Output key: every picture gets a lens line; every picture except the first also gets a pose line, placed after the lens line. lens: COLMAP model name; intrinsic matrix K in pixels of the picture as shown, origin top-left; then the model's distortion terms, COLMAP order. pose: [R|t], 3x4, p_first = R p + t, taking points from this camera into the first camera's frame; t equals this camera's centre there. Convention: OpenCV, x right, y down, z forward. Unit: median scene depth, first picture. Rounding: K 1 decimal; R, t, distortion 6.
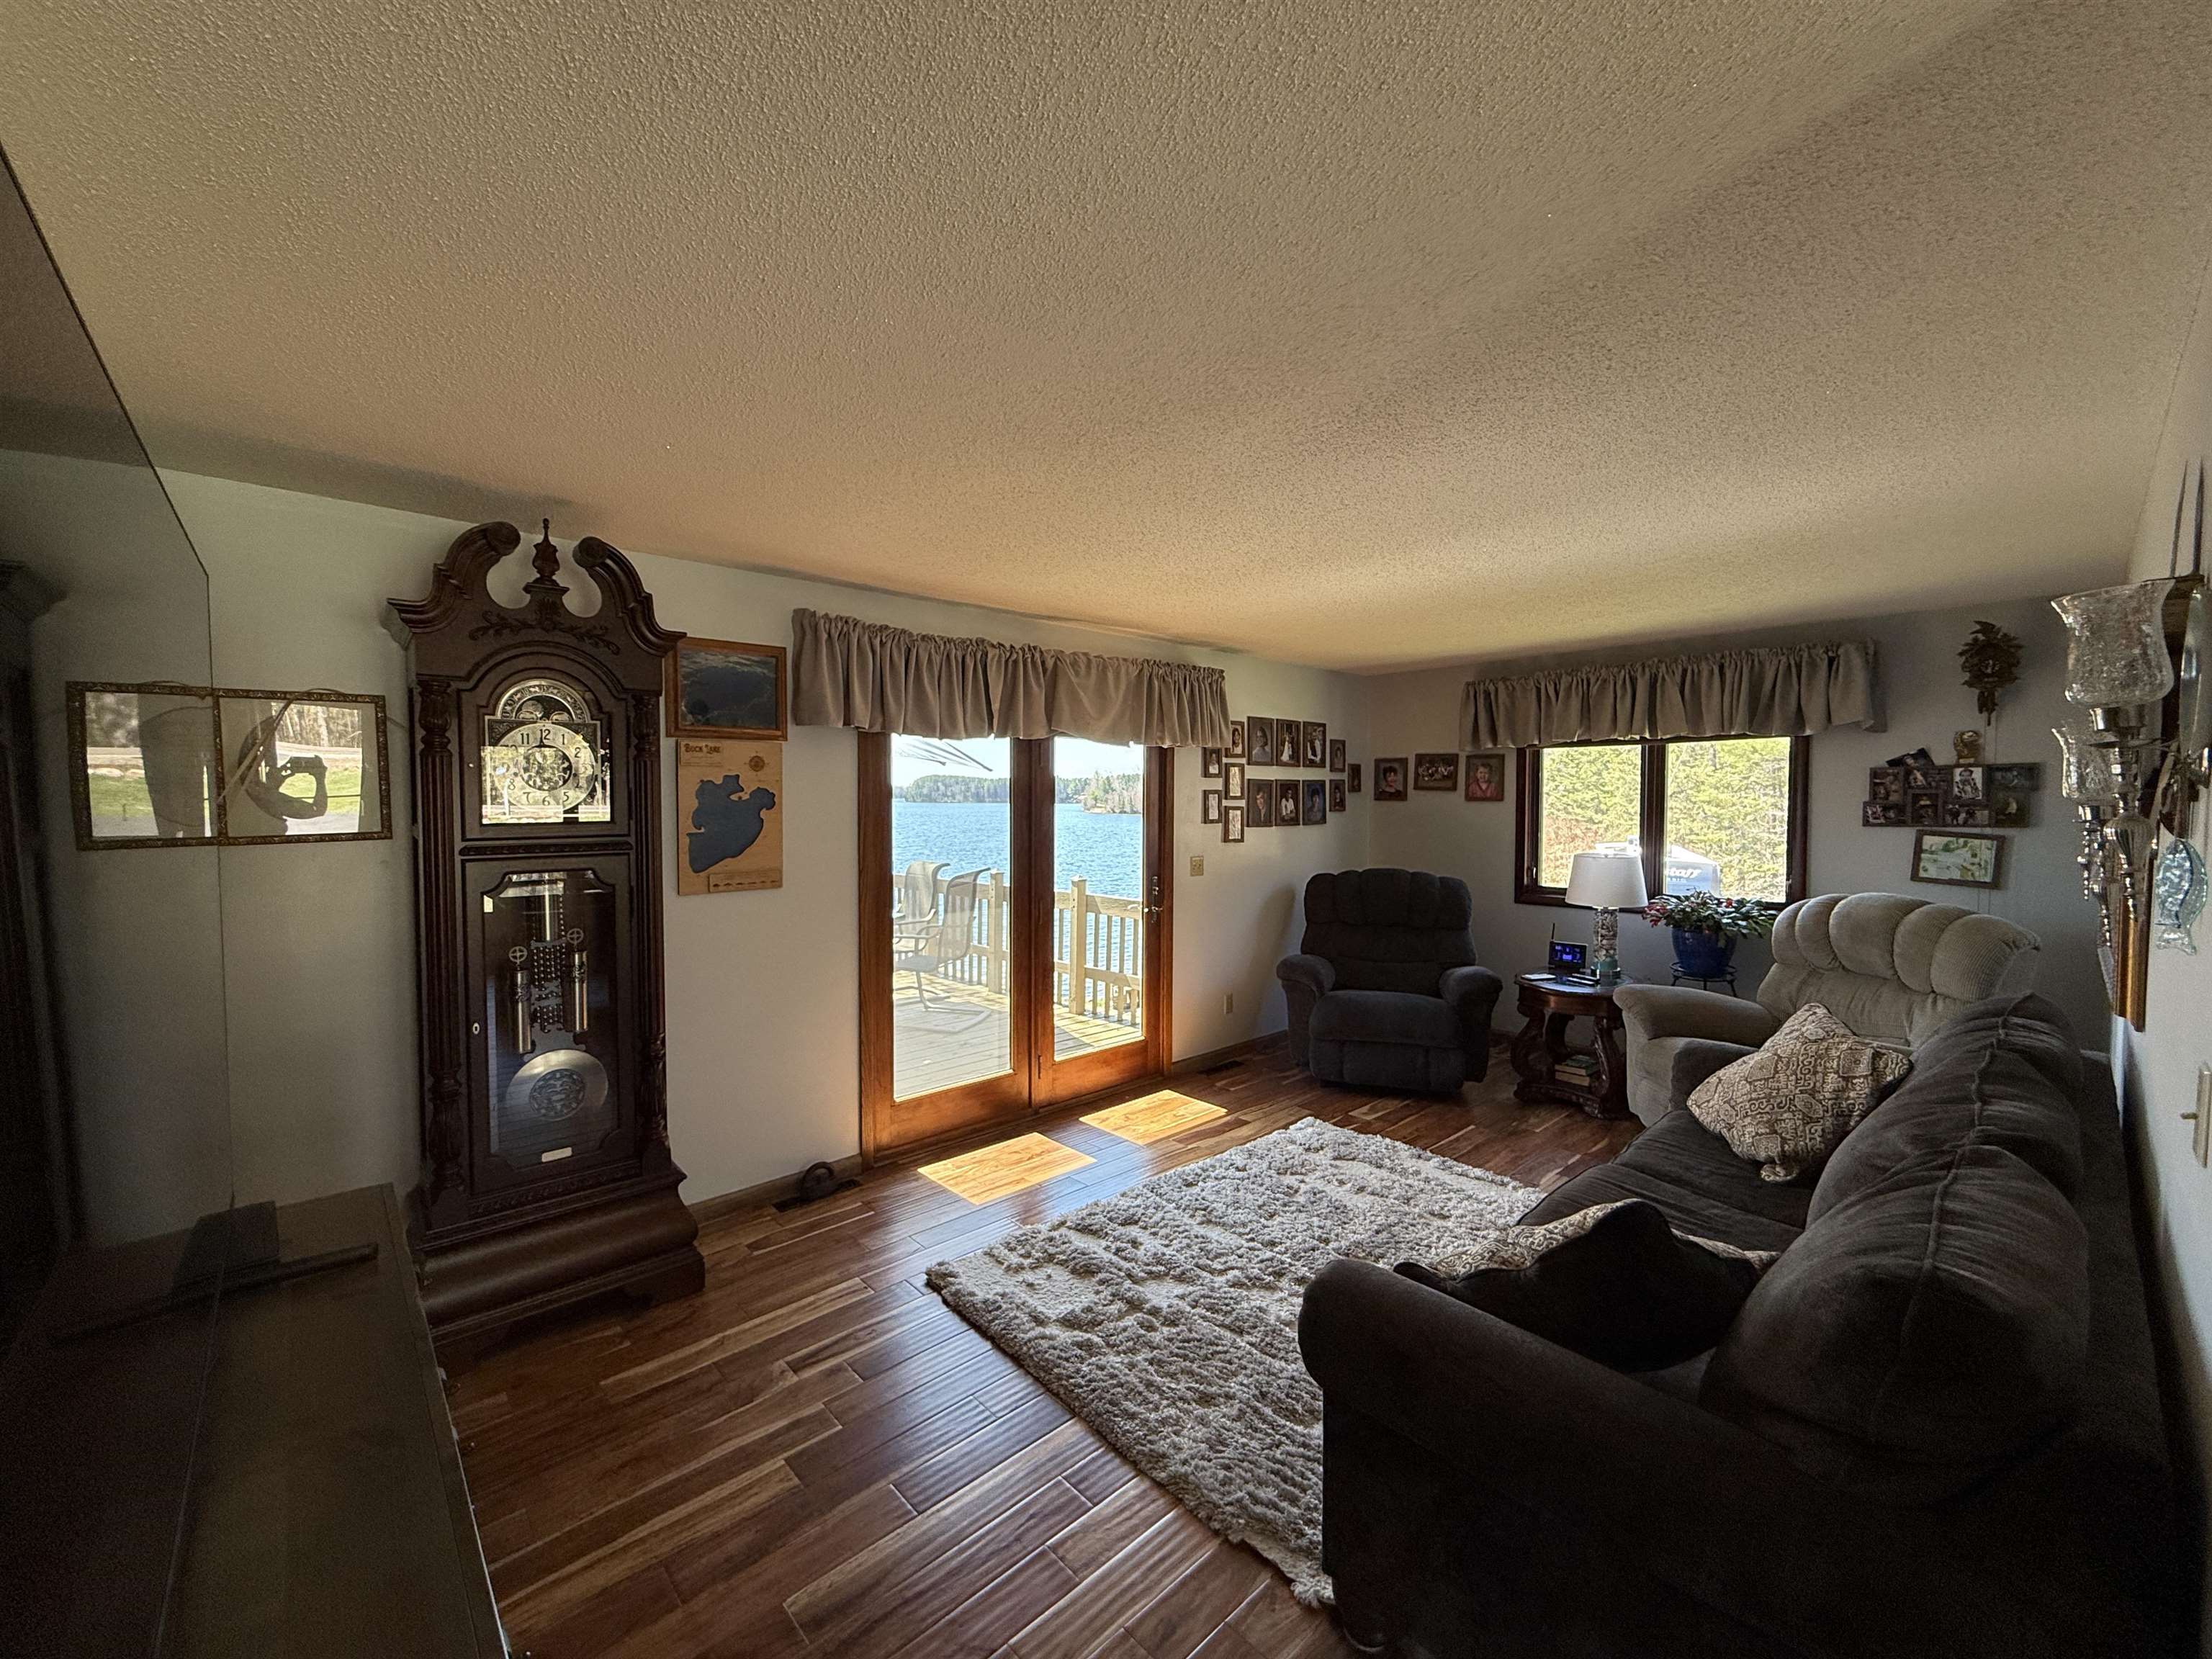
lens RADIAL K [[881.3, 0, 1105.3], [0, 881.3, 828.5], [0, 0, 1]] dist [-0.001798, 0.000366]
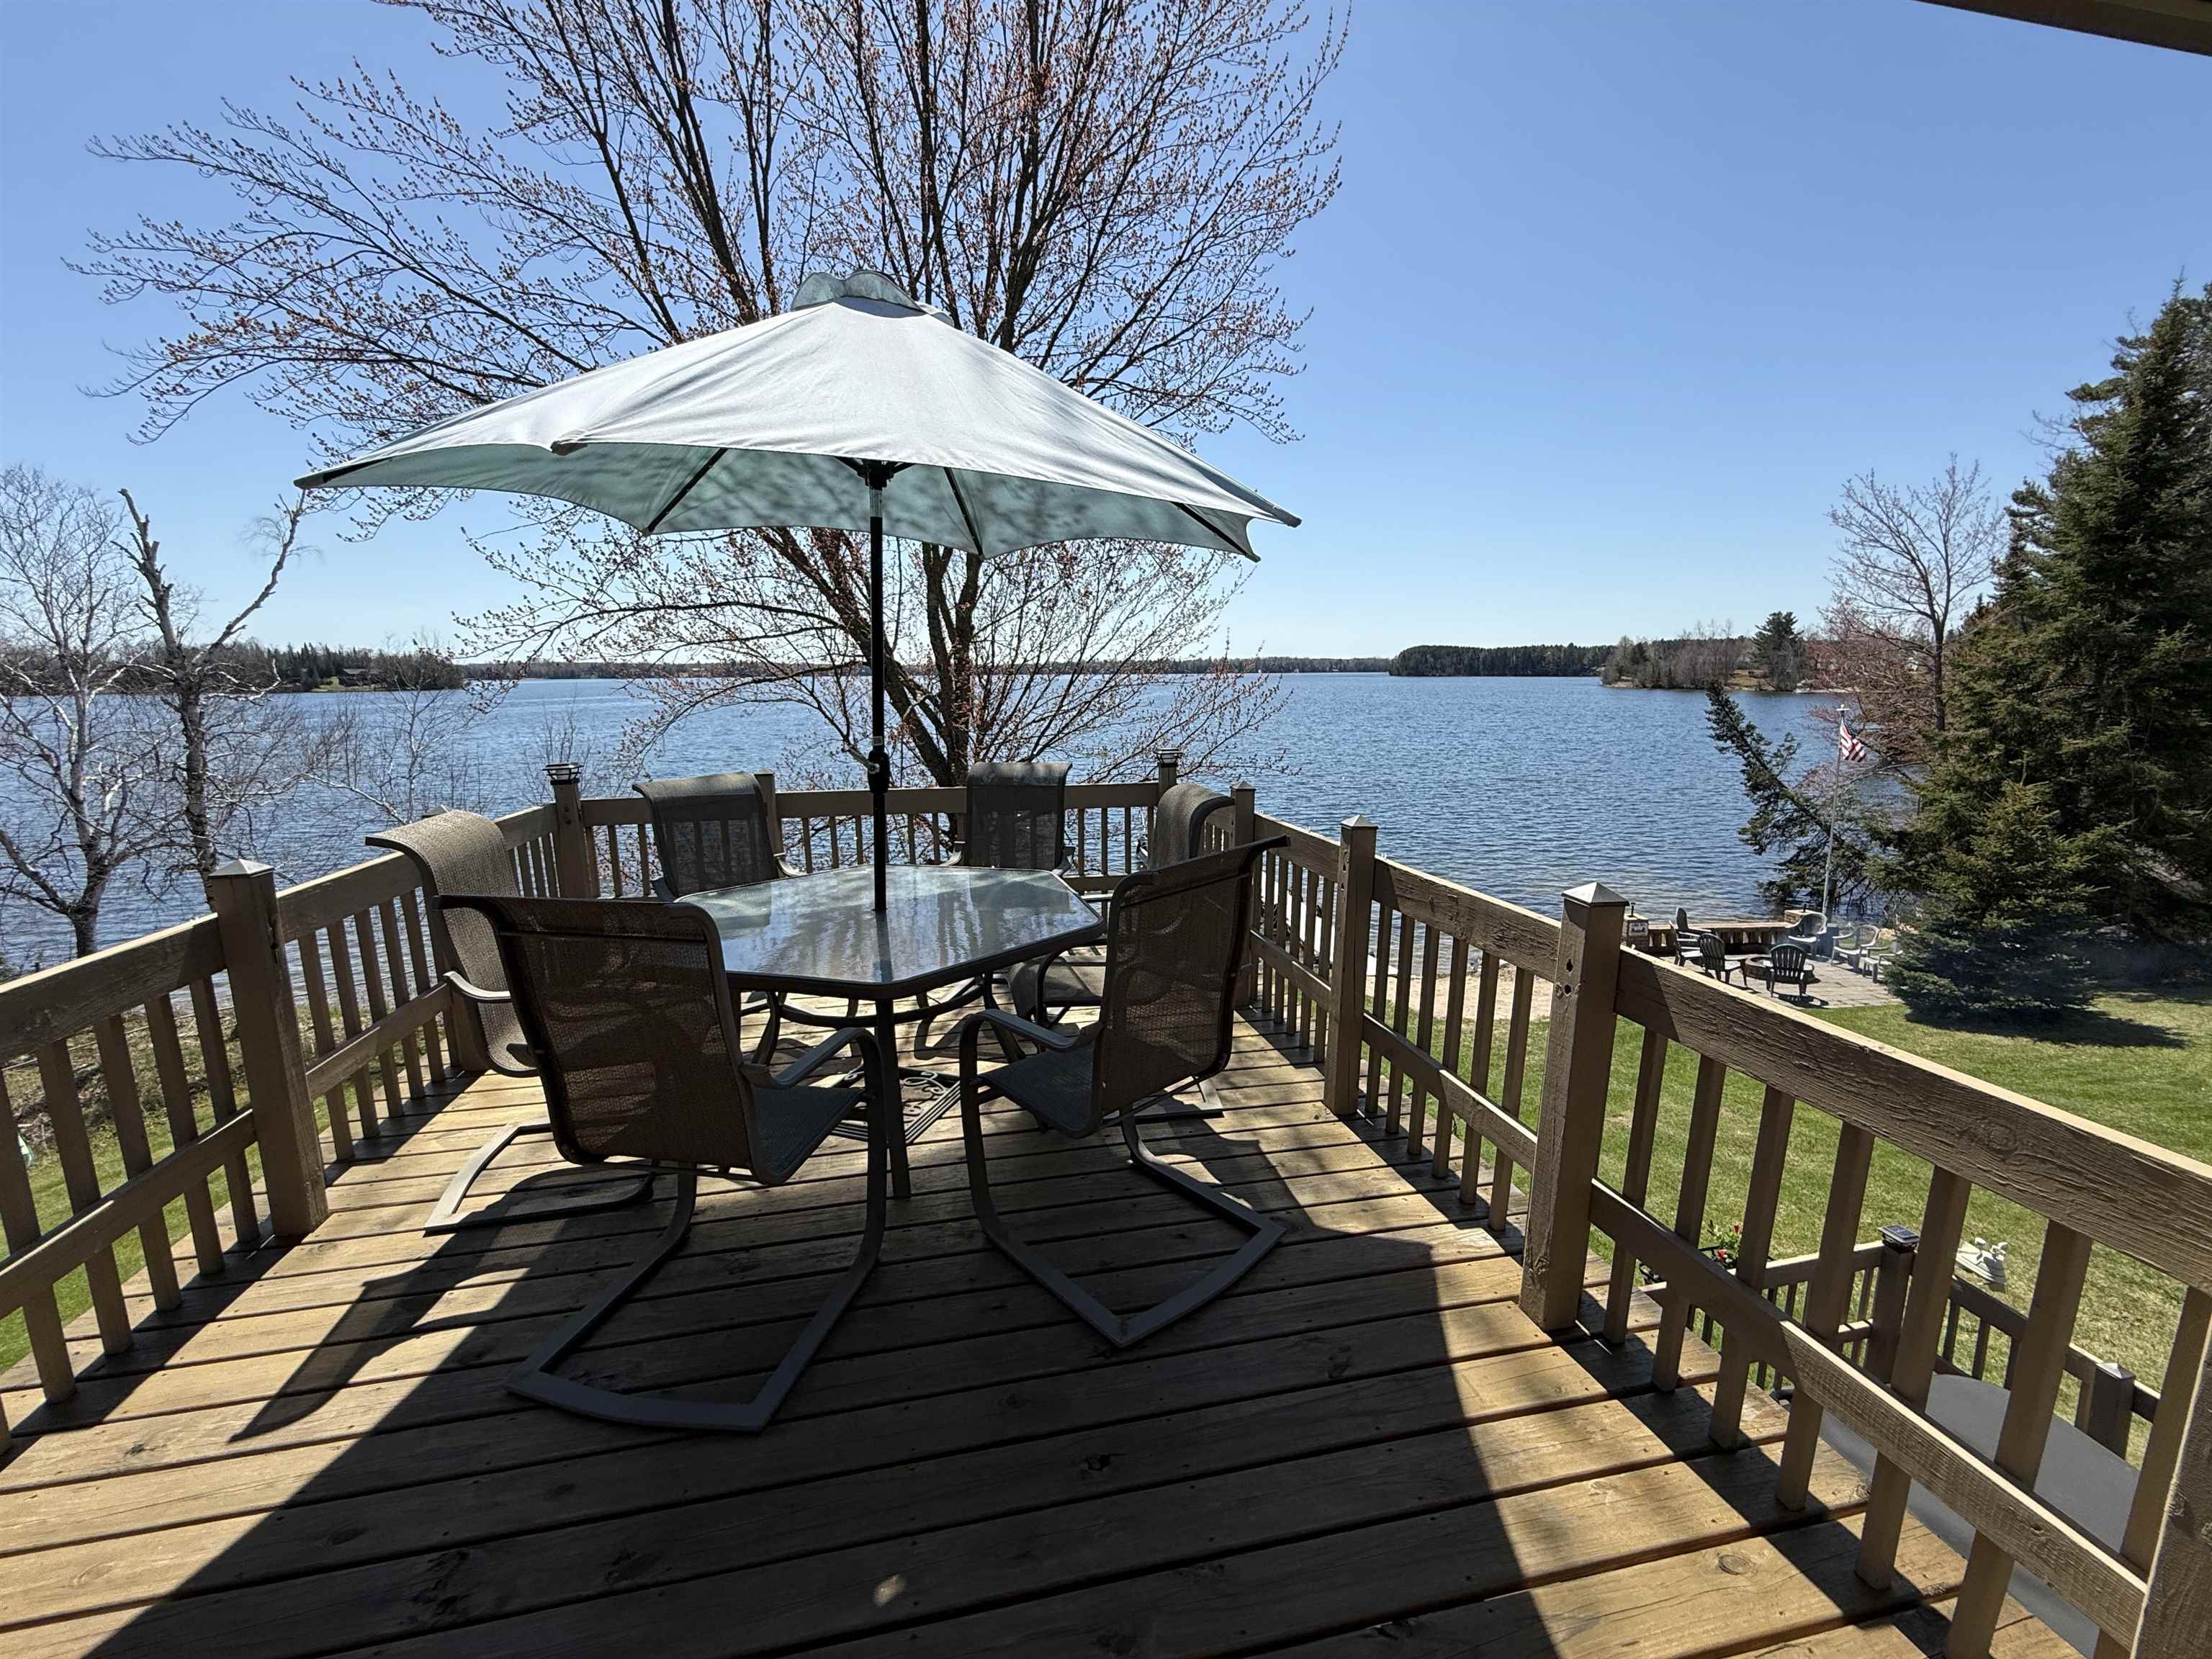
lens RADIAL K [[881.3, 0, 1109.1], [0, 881.3, 825.7], [0, 0, 1]] dist [-0.001798, 0.000366]
pose [[0.862816, 0.084359, -0.498430, -0.025353], [-0.014887, 0.989790, 0.141752, -0.003849], [0.505300, -0.114886, 0.855262, 0.678705]]
